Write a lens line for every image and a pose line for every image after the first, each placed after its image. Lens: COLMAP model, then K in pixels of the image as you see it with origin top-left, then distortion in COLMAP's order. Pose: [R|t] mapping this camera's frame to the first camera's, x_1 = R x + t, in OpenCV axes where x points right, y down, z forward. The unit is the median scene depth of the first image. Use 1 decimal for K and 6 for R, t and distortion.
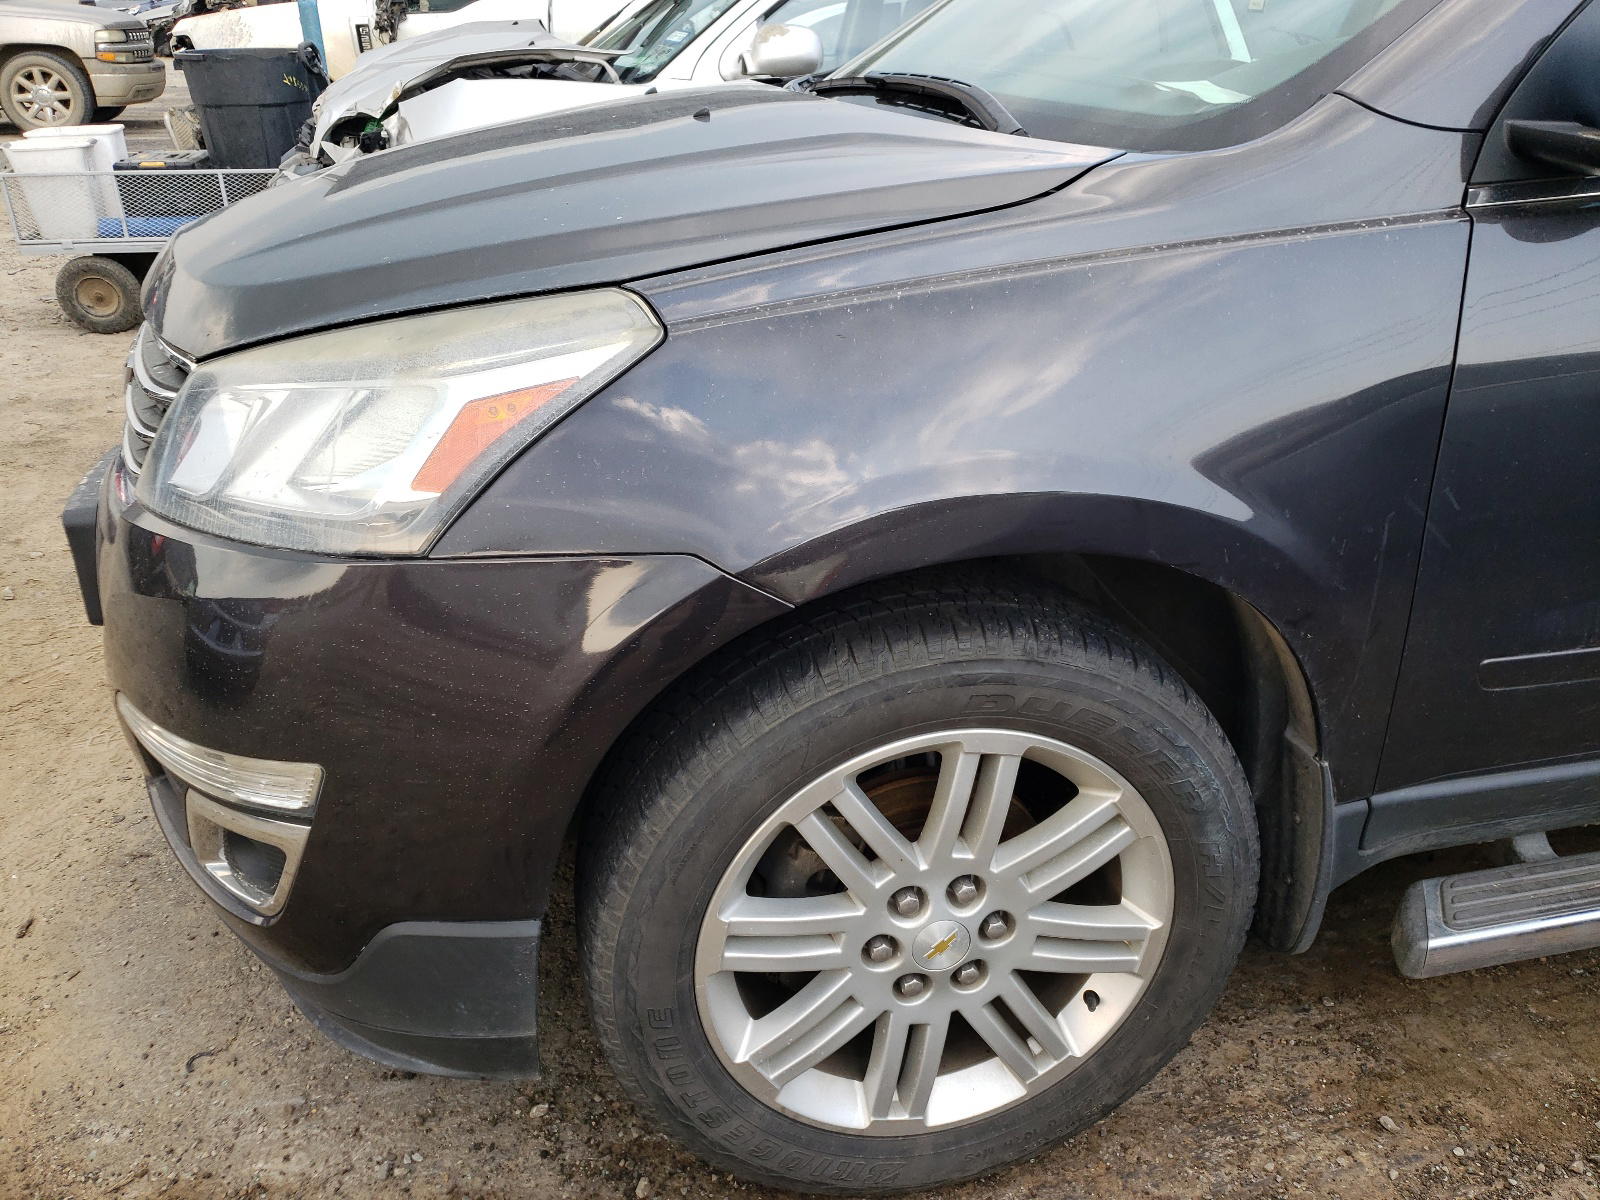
lens RADIAL K [[1205.0, 0, 799.2], [0, 1205.0, 606.9], [0, 0, 1]] dist [-0.000273, -0.004562]
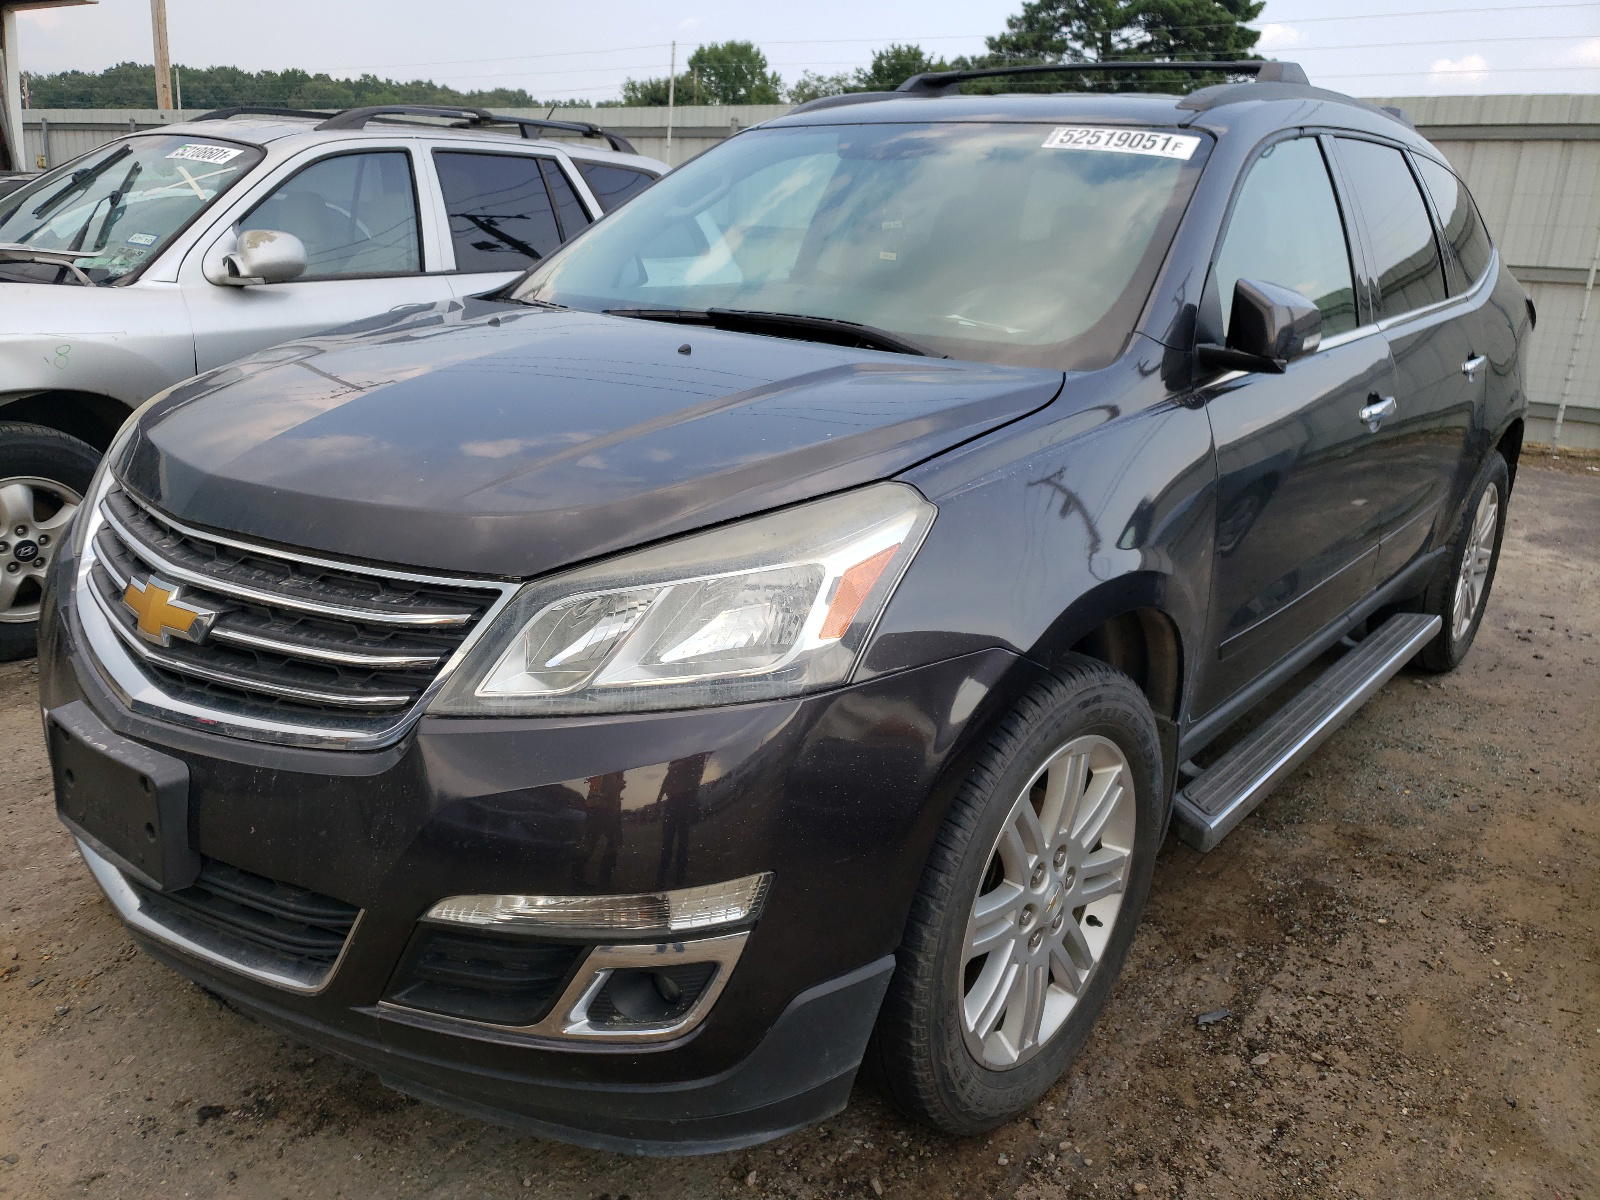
lens RADIAL K [[1205.0, 0, 798.6], [0, 1205.0, 596.2], [0, 0, 1]] dist [-0.000273, -0.004562]
pose [[0.800875, -0.152096, 0.579194, -0.909657], [0.227321, 0.972027, -0.059072, -0.058444], [-0.554007, 0.178972, 0.813047, -0.073293]]
